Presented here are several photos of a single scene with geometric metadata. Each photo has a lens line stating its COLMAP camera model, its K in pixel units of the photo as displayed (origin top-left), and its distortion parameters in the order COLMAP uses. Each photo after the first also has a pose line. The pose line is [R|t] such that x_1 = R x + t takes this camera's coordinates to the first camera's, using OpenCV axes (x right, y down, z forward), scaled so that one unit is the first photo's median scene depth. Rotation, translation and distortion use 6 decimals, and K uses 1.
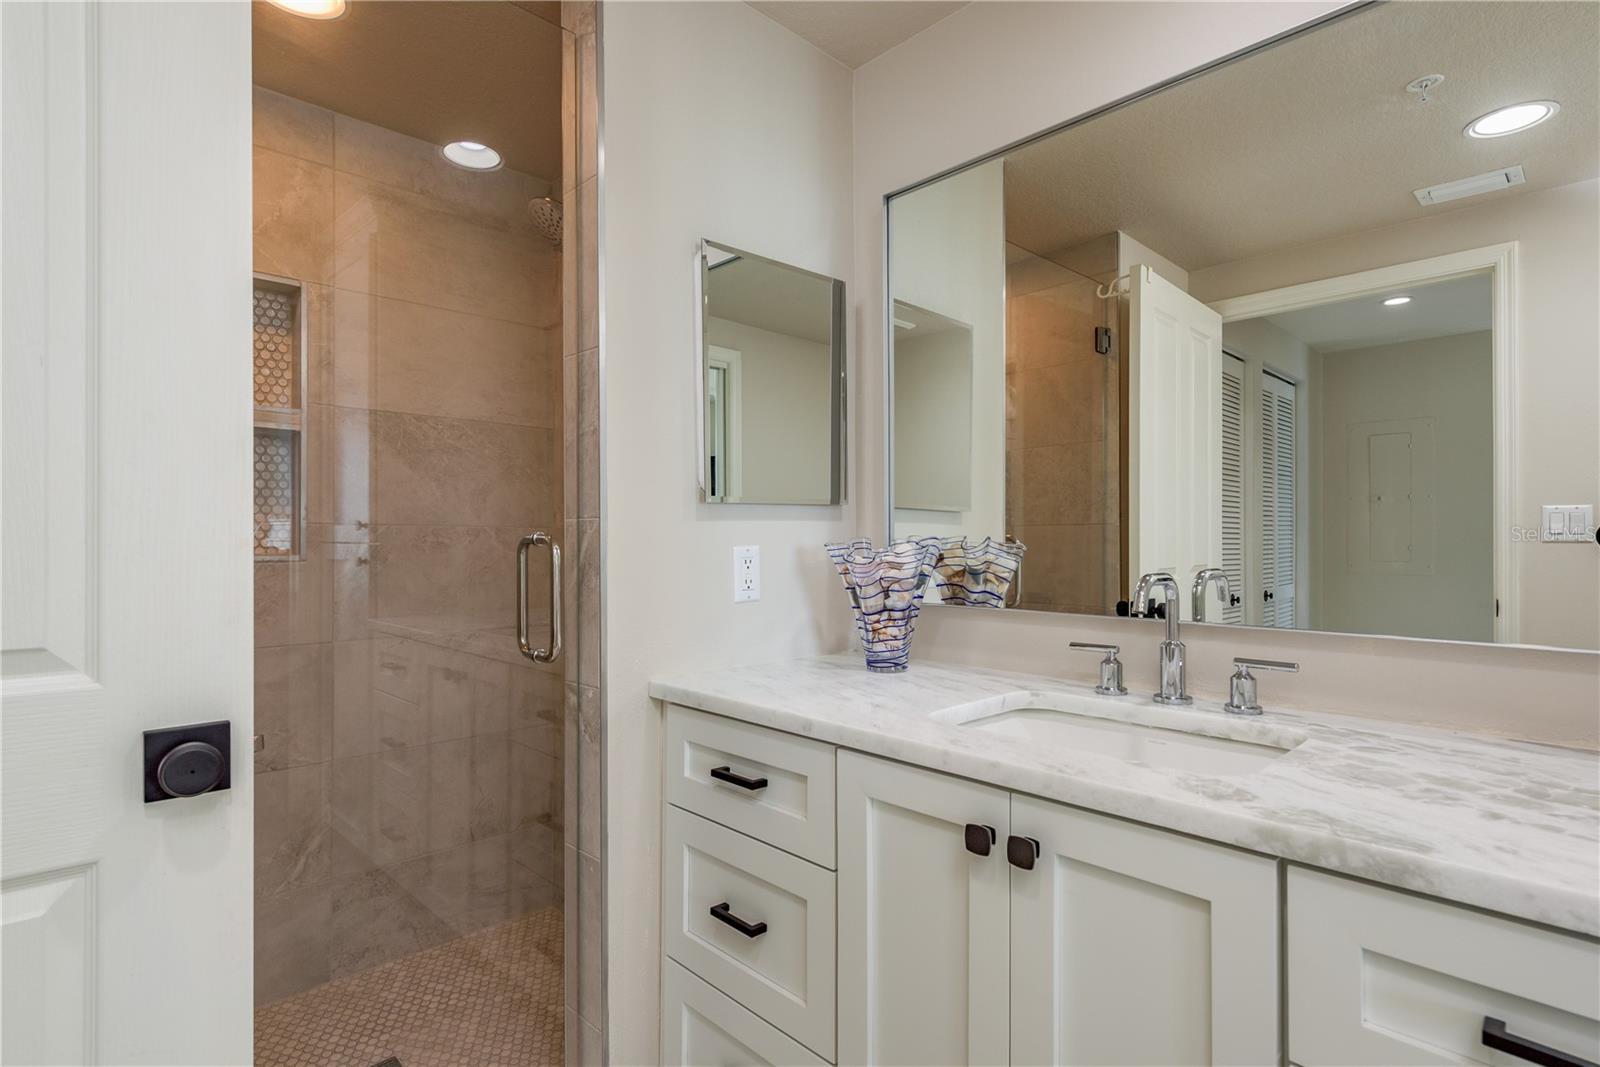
lens RADIAL K [[788.4, 0, 800.8], [0, 788.4, 538.8], [0, 0, 1]] dist [0.008757, -0.006005]
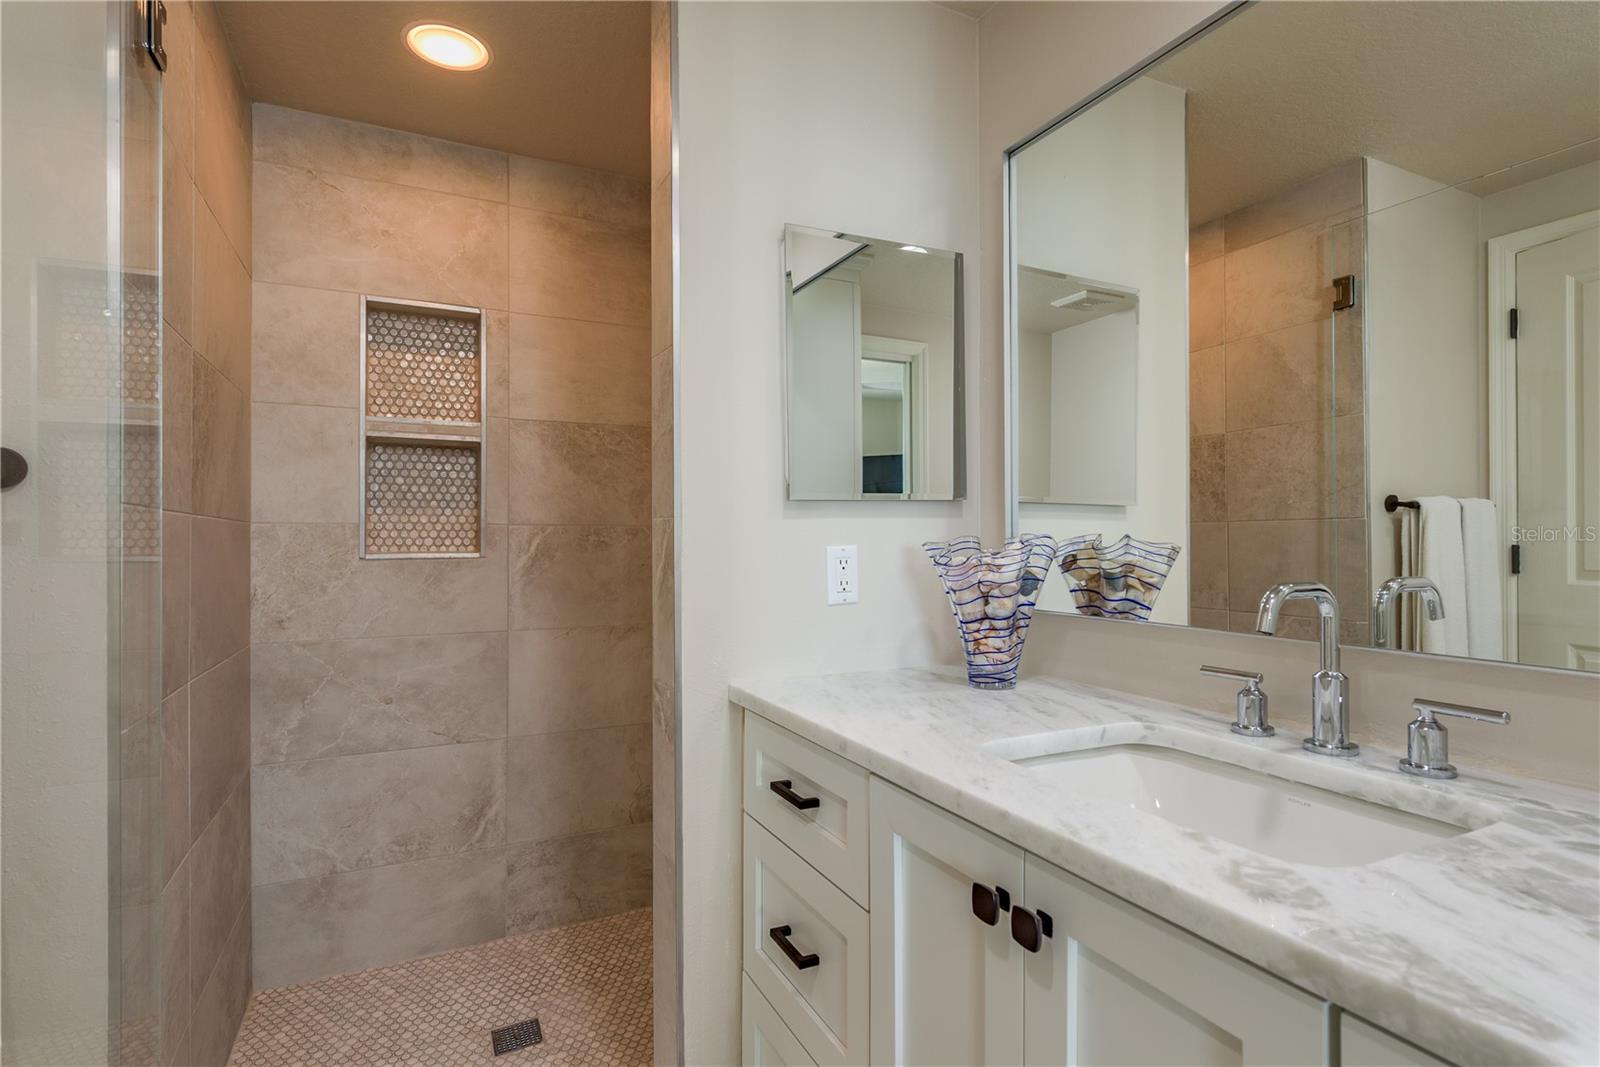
lens RADIAL K [[788.4, 0, 790.8], [0, 788.4, 534.3], [0, 0, 1]] dist [0.008757, -0.006005]
pose [[0.952031, -0.002923, -0.305988, 0.169808], [0.002089, 0.999993, -0.003055, -0.001583], [0.305995, 0.002269, 0.952030, 0.089930]]
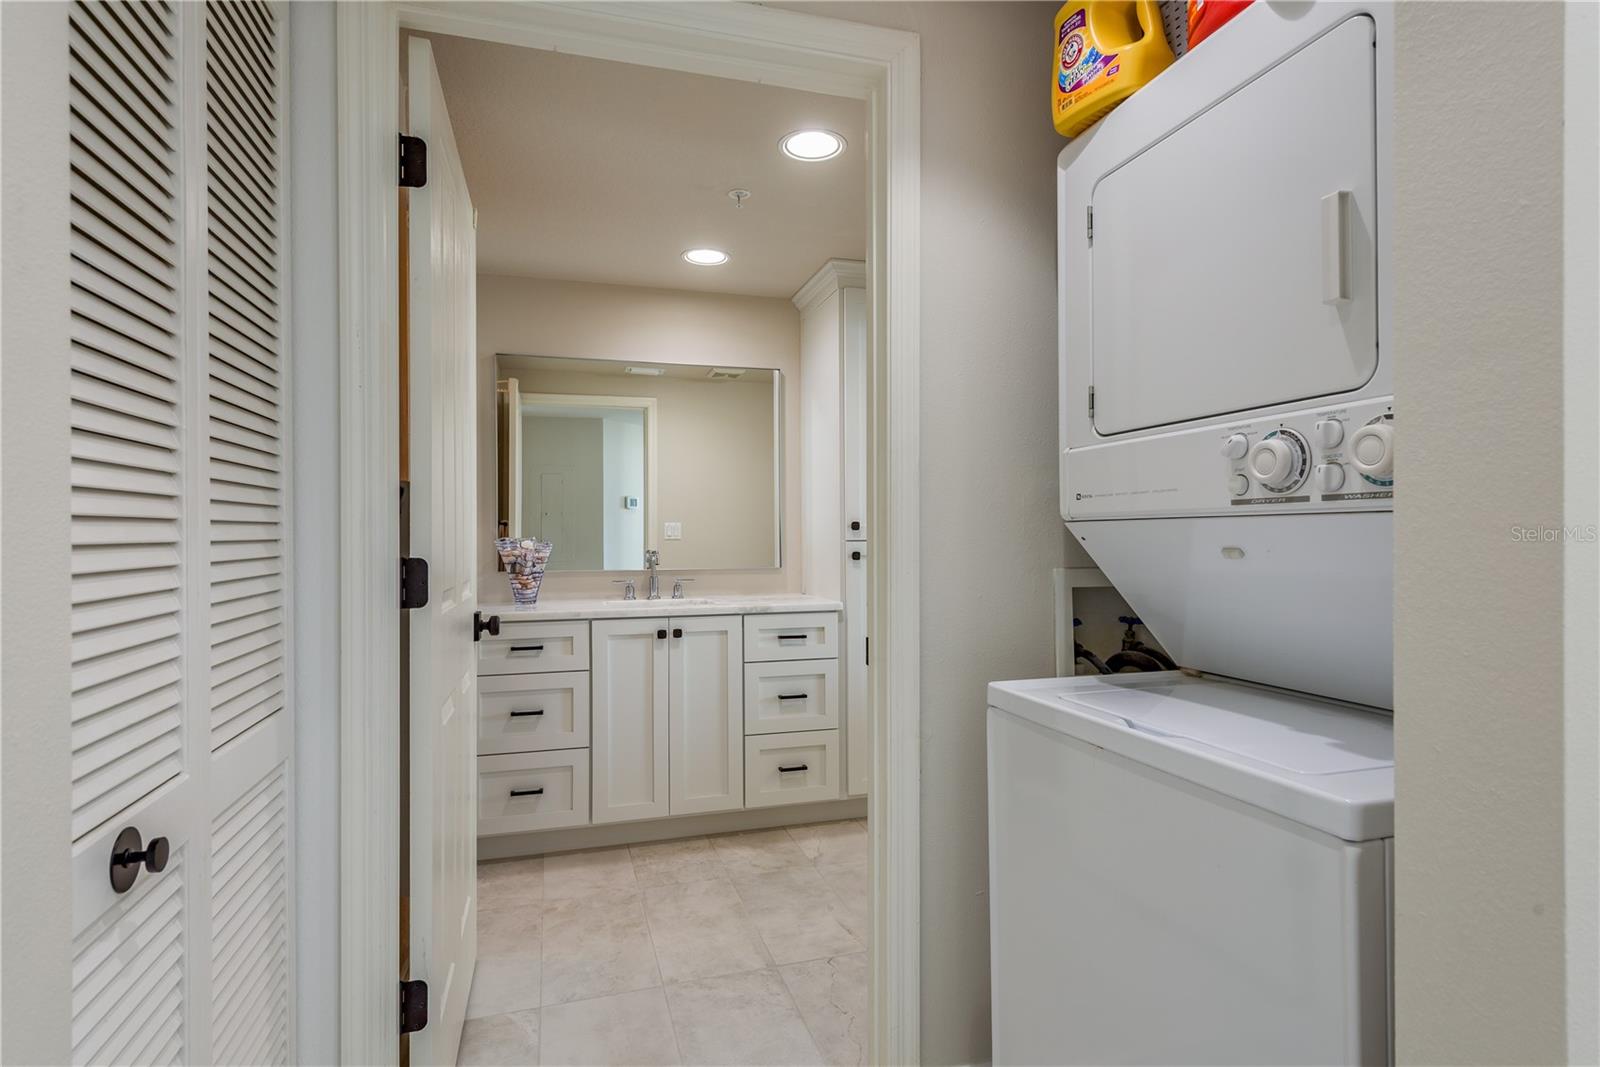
lens RADIAL K [[845.1, 0, 800.4], [0, 845.1, 534.8], [0, 0, 1]] dist [0.026510, -0.000132]
pose [[0.452697, 0.003479, 0.891658, -1.513634], [0.000776, 0.999990, -0.004296, 0.000227], [-0.891664, 0.002637, 0.452690, -0.607560]]
